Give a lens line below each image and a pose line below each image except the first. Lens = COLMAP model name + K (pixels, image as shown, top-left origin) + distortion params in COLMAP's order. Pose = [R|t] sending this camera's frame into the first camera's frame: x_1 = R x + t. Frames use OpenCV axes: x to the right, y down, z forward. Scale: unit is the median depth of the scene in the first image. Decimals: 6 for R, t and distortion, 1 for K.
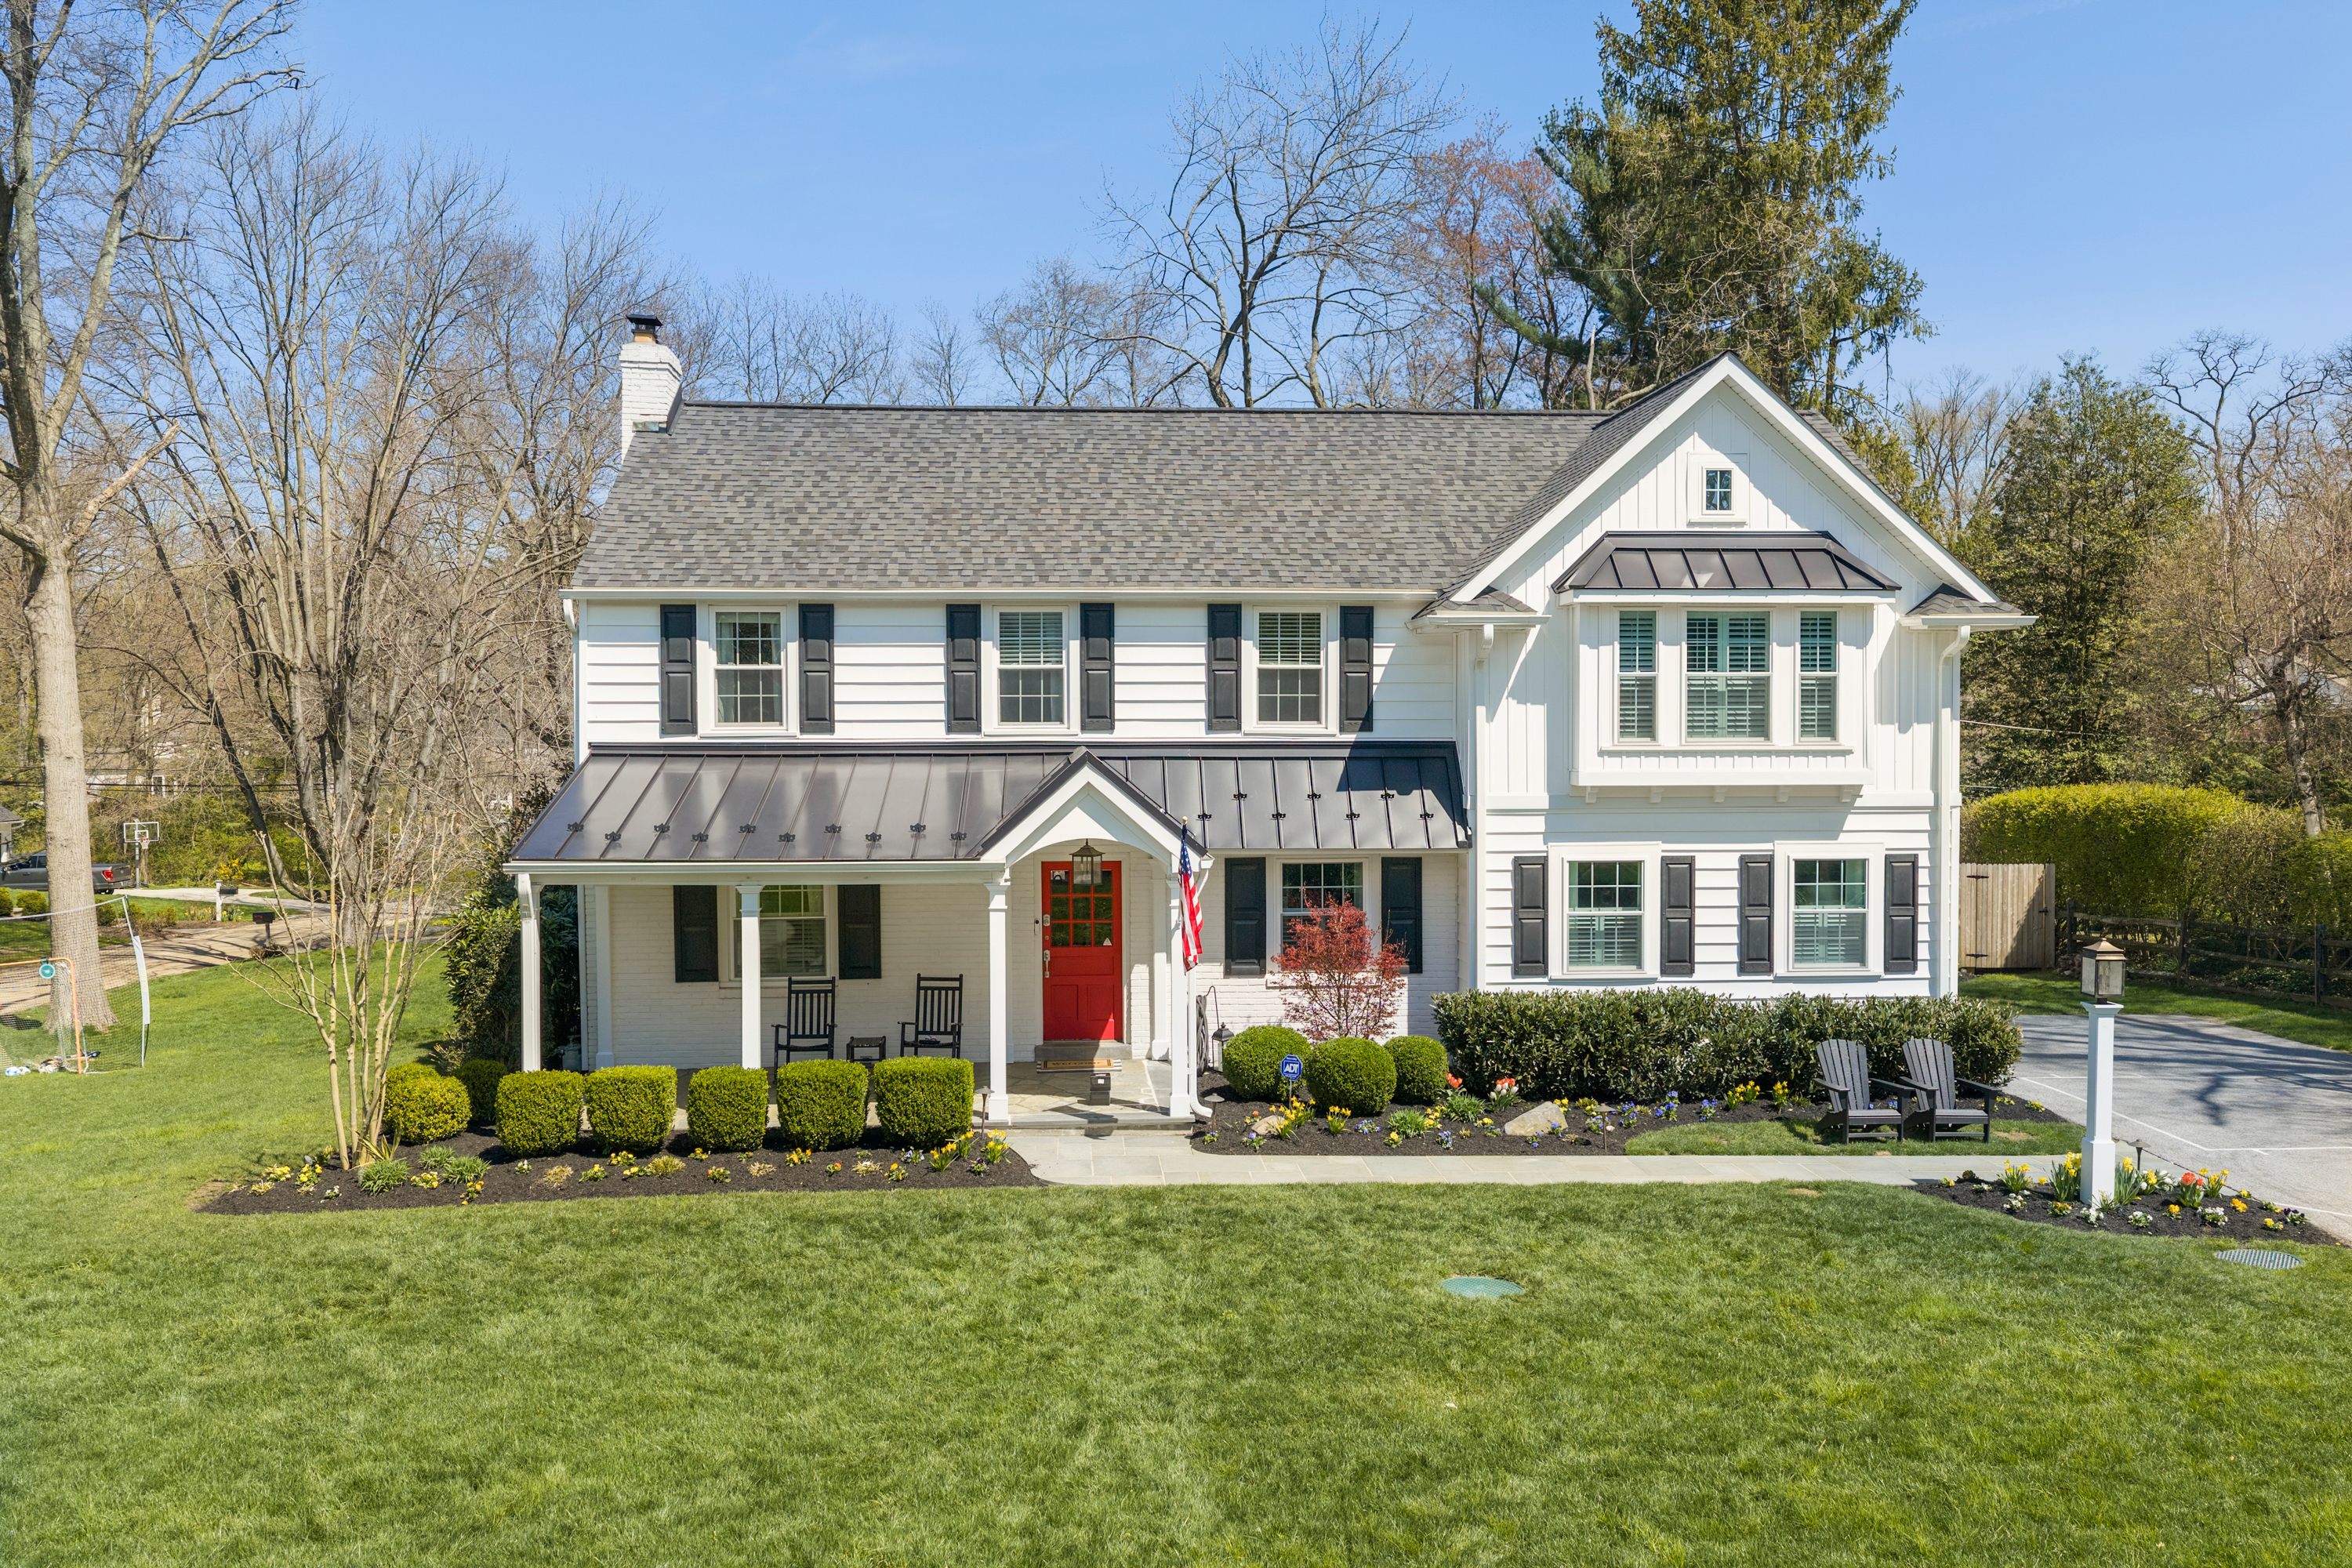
lens RADIAL K [[1955.7, 0, 1176.0], [0, 1955.7, 784.0], [0, 0, 1]] dist [0.014411, -0.001095]
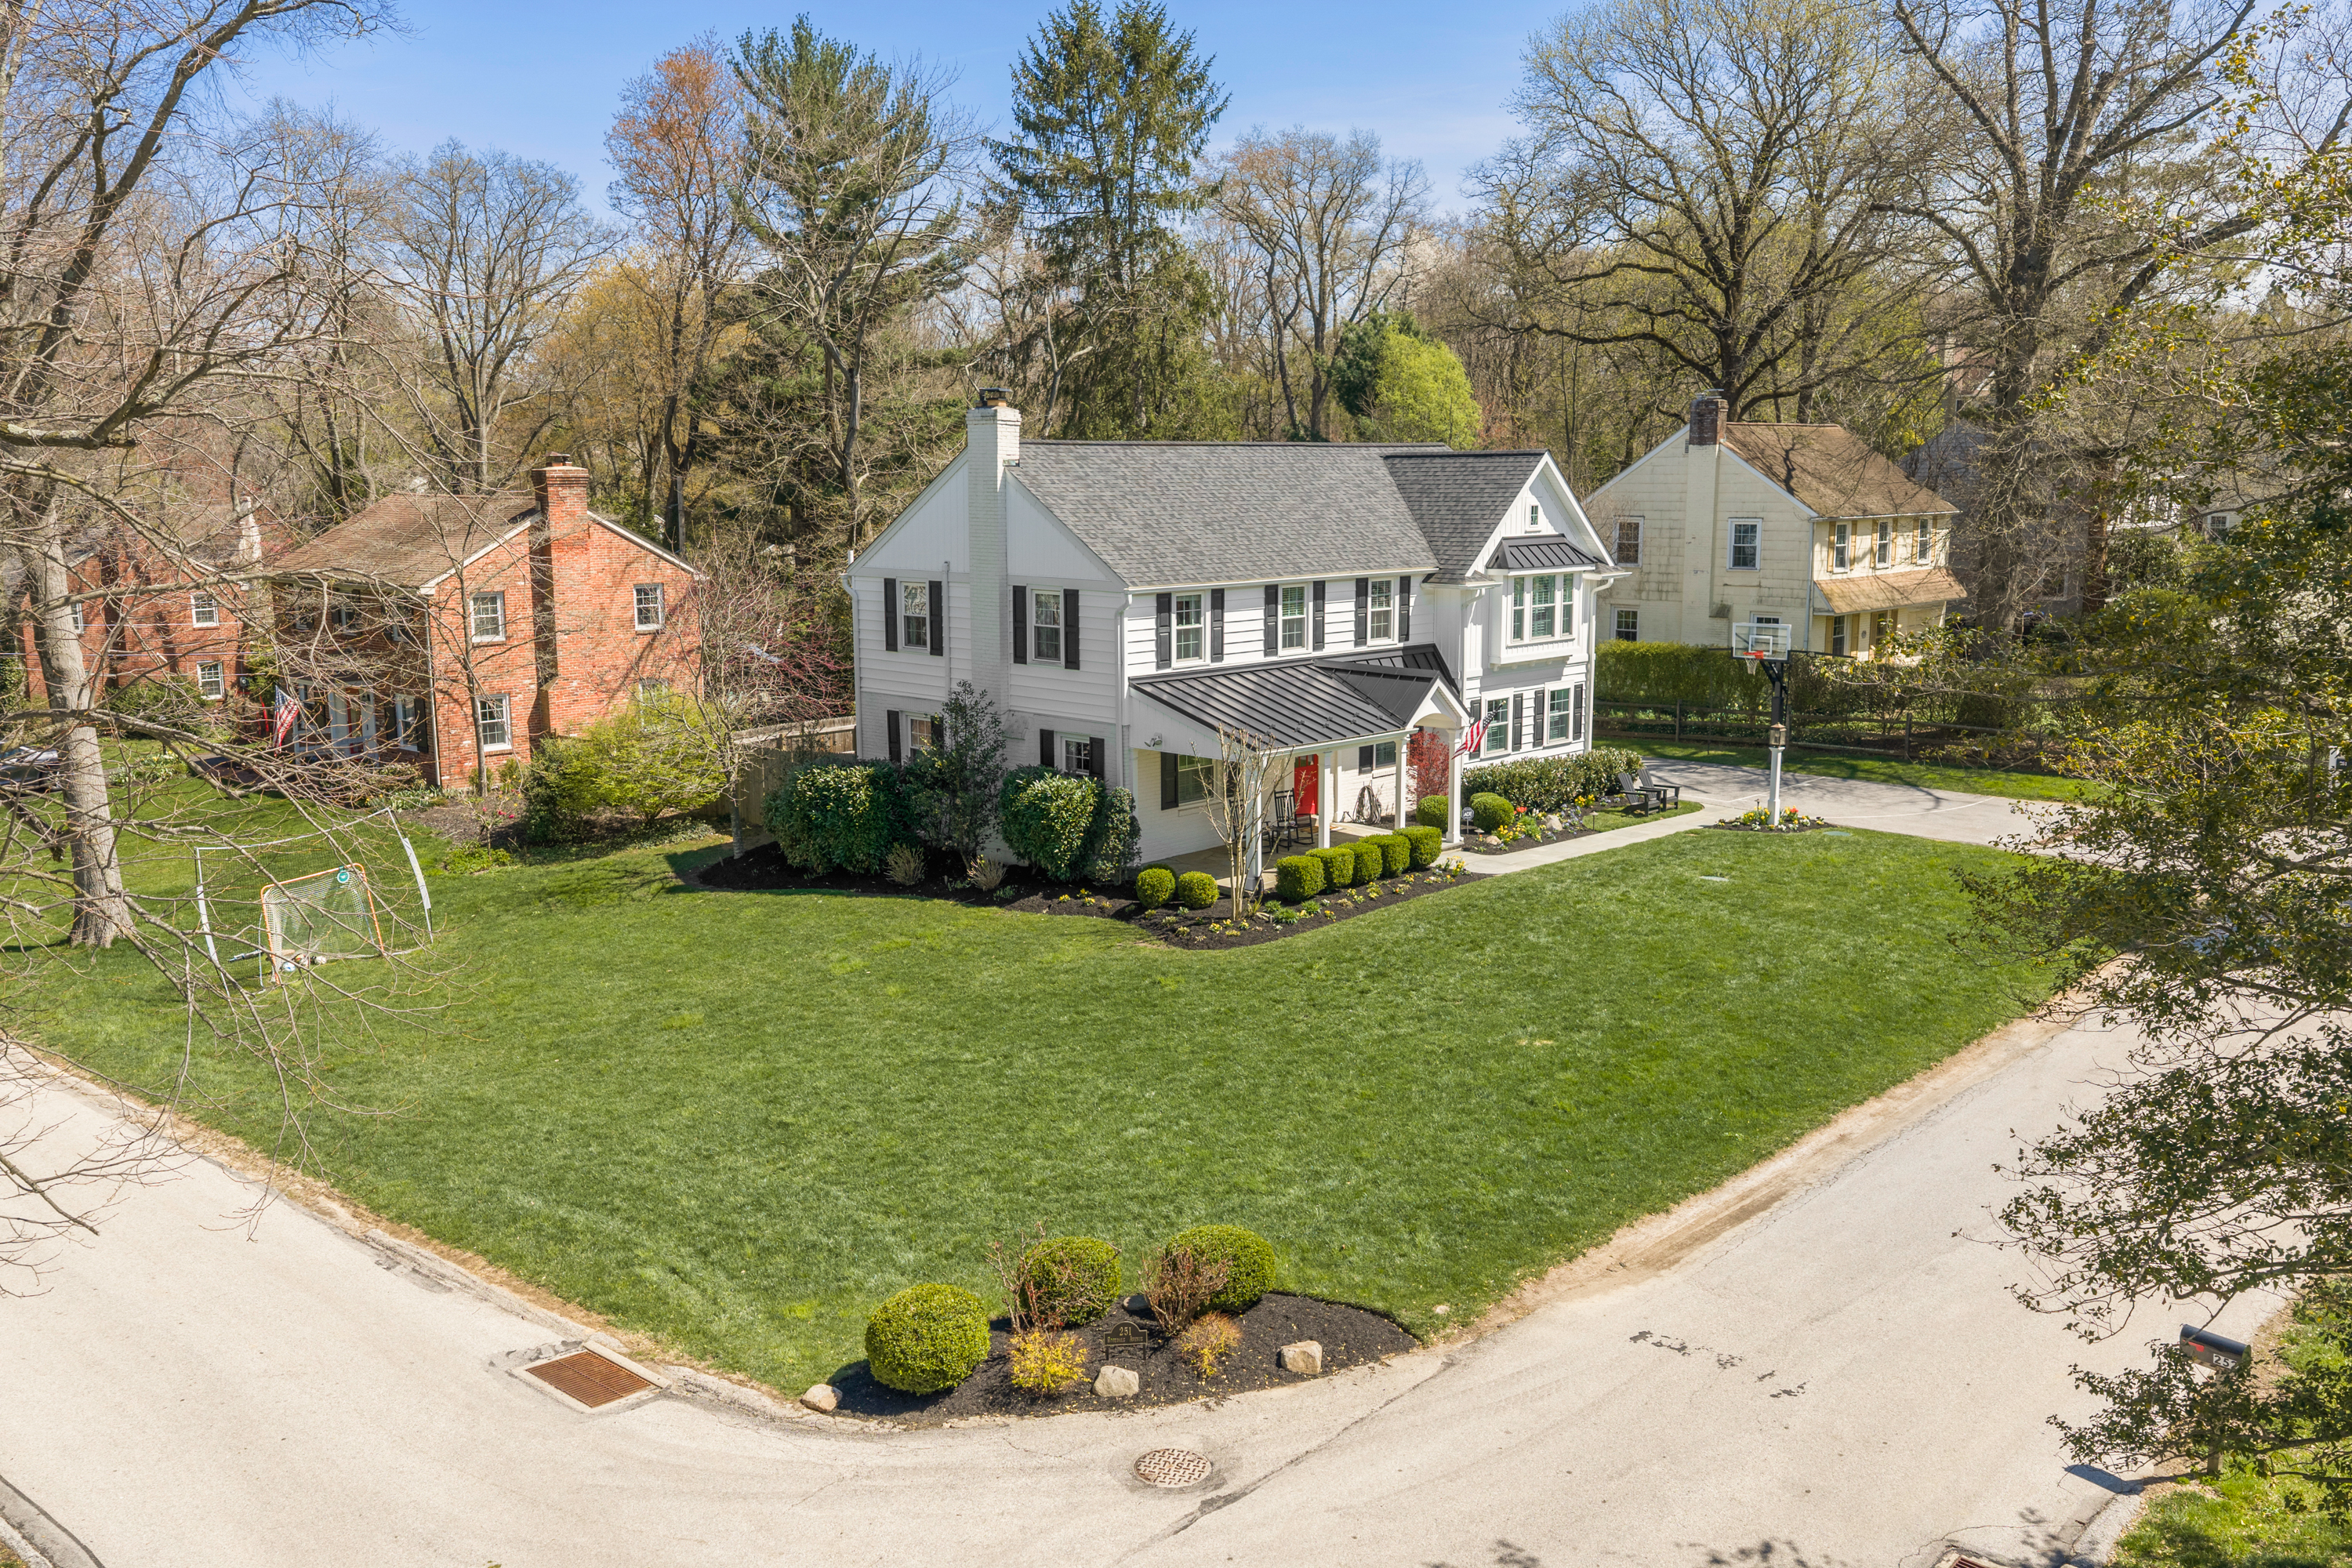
lens RADIAL K [[1934.9, 0, 1176.0], [0, 1934.9, 784.0], [0, 0, 1]] dist [0.063537, -0.002521]
pose [[0.739455, -0.107603, 0.664551, -1.387016], [0.018108, 0.989965, 0.140145, -0.162788], [-0.672963, -0.091597, 0.733983, -0.272188]]
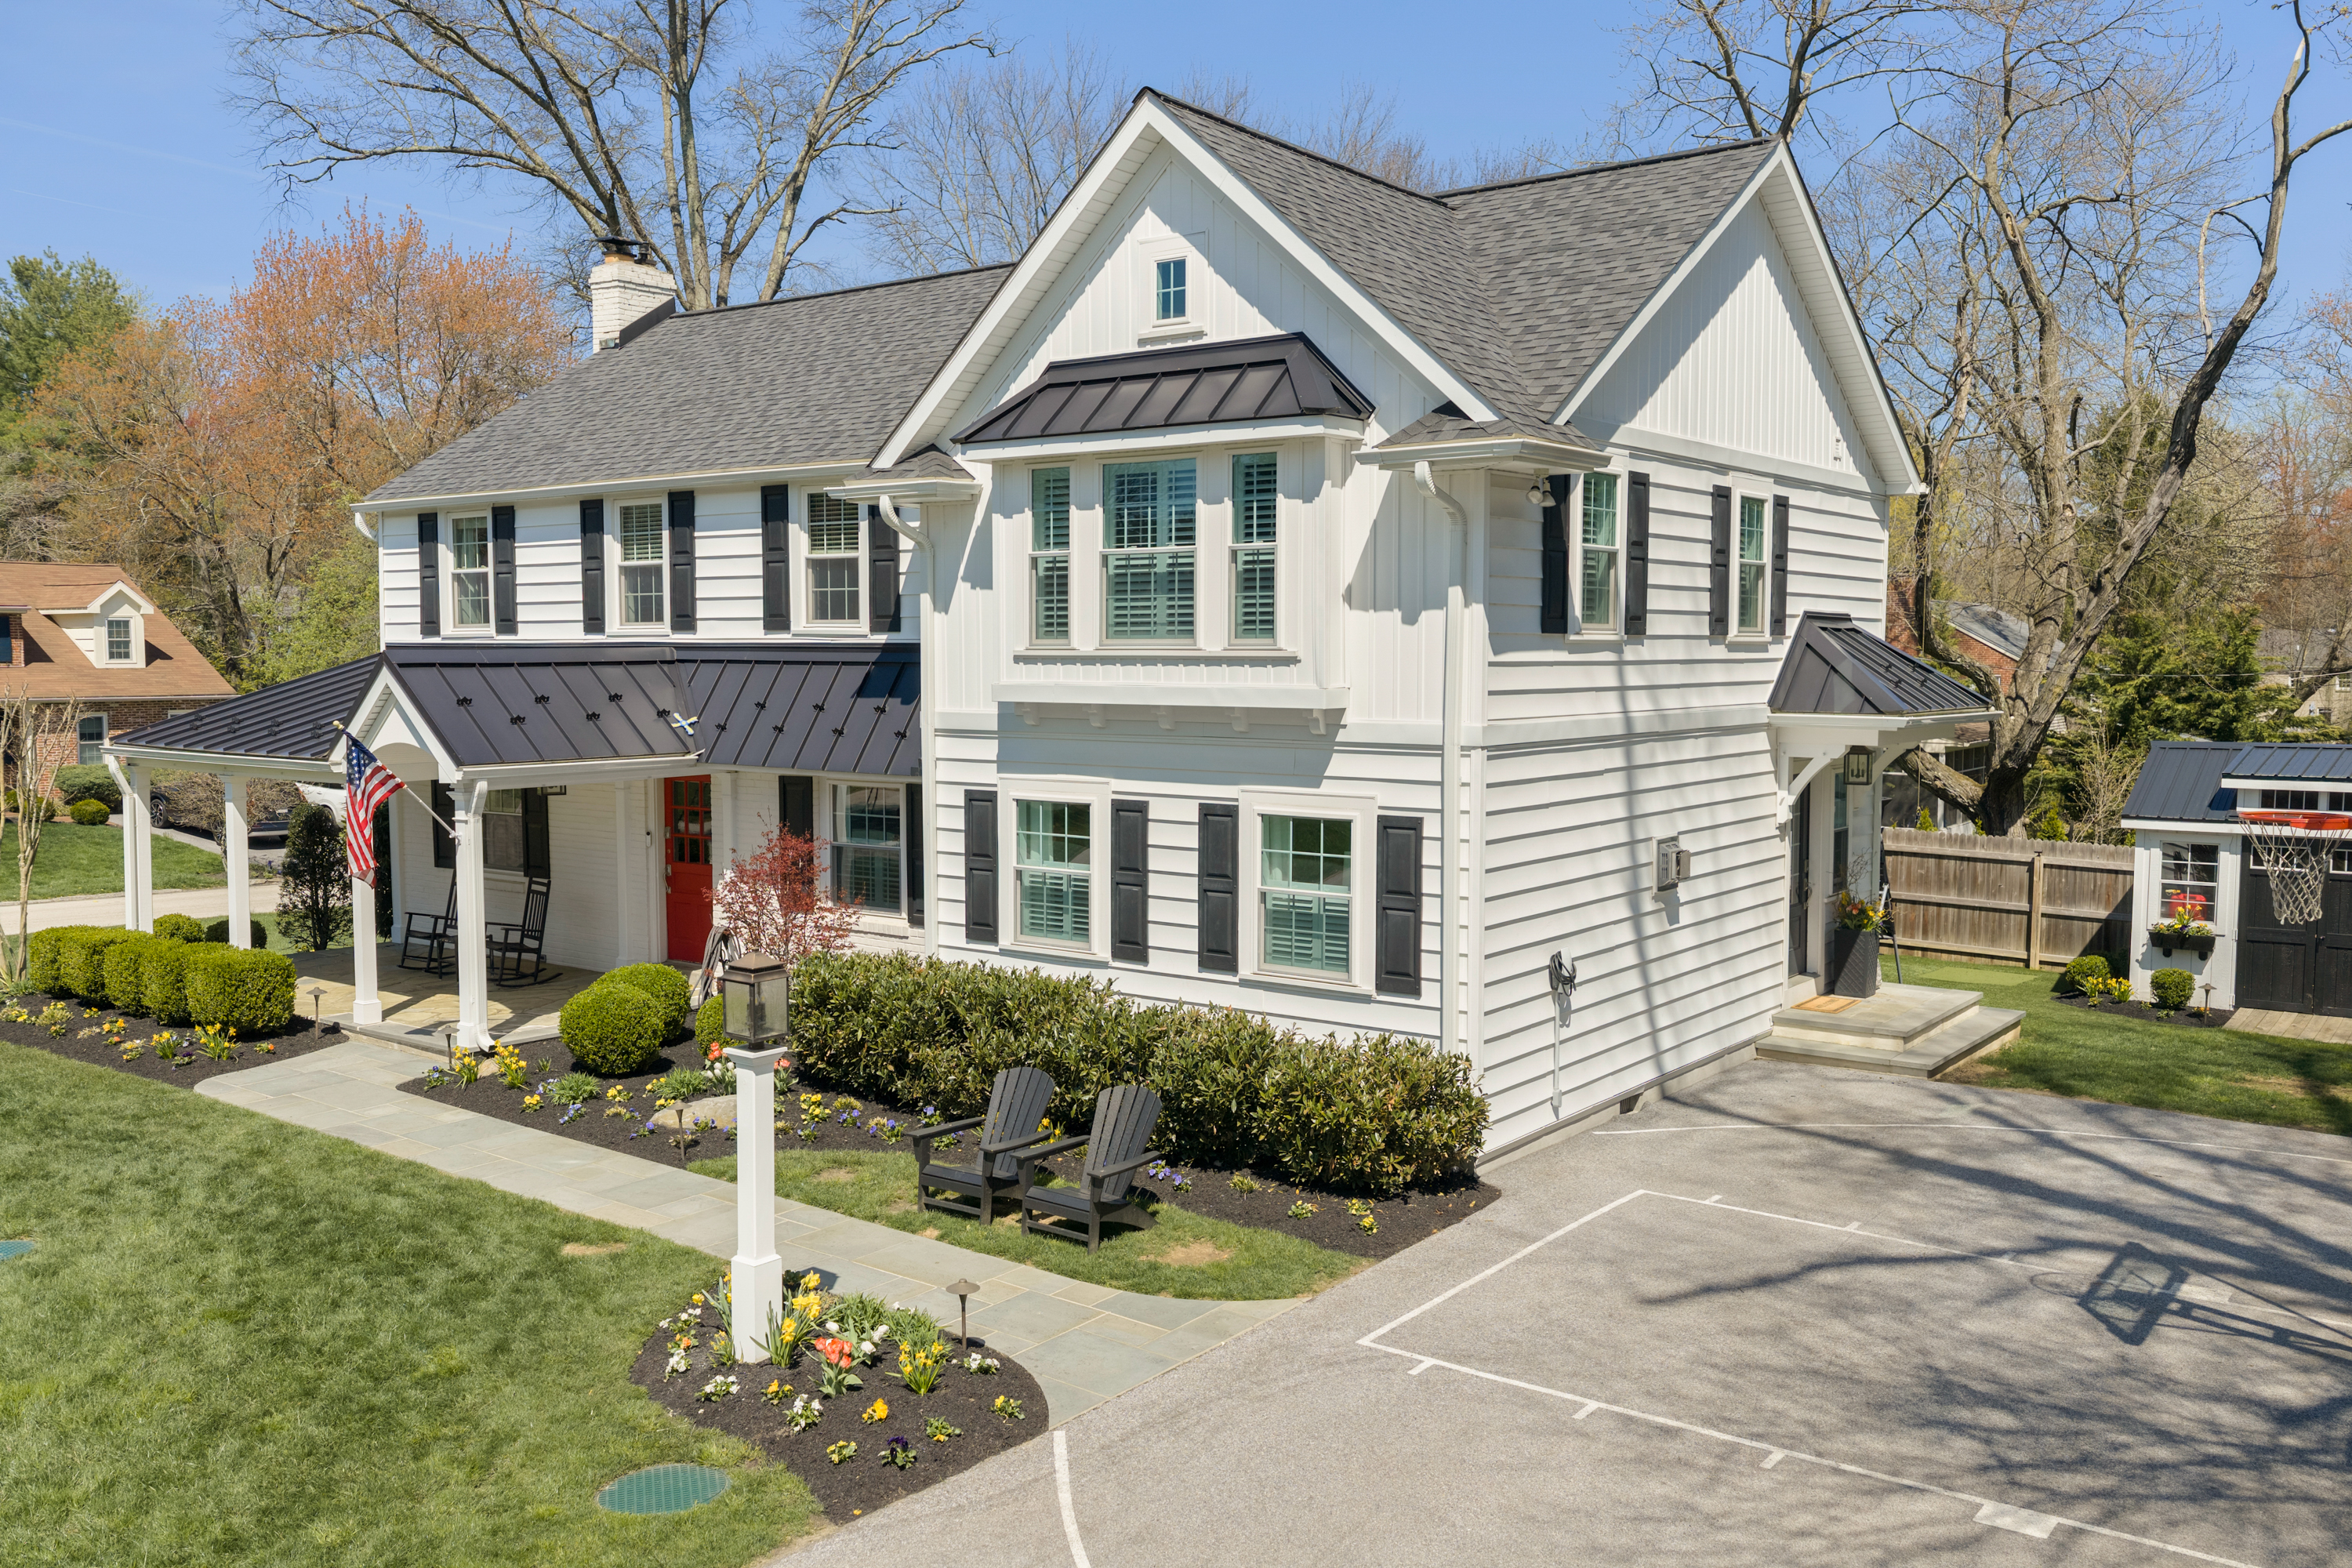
lens RADIAL K [[1955.7, 0, 1176.0], [0, 1955.7, 784.0], [0, 0, 1]] dist [0.014411, -0.001095]
pose [[0.753298, 0.048569, -0.655883, 0.750087], [-0.020122, 0.998505, 0.050830, -0.006886], [0.657371, -0.025093, 0.753149, 0.459641]]
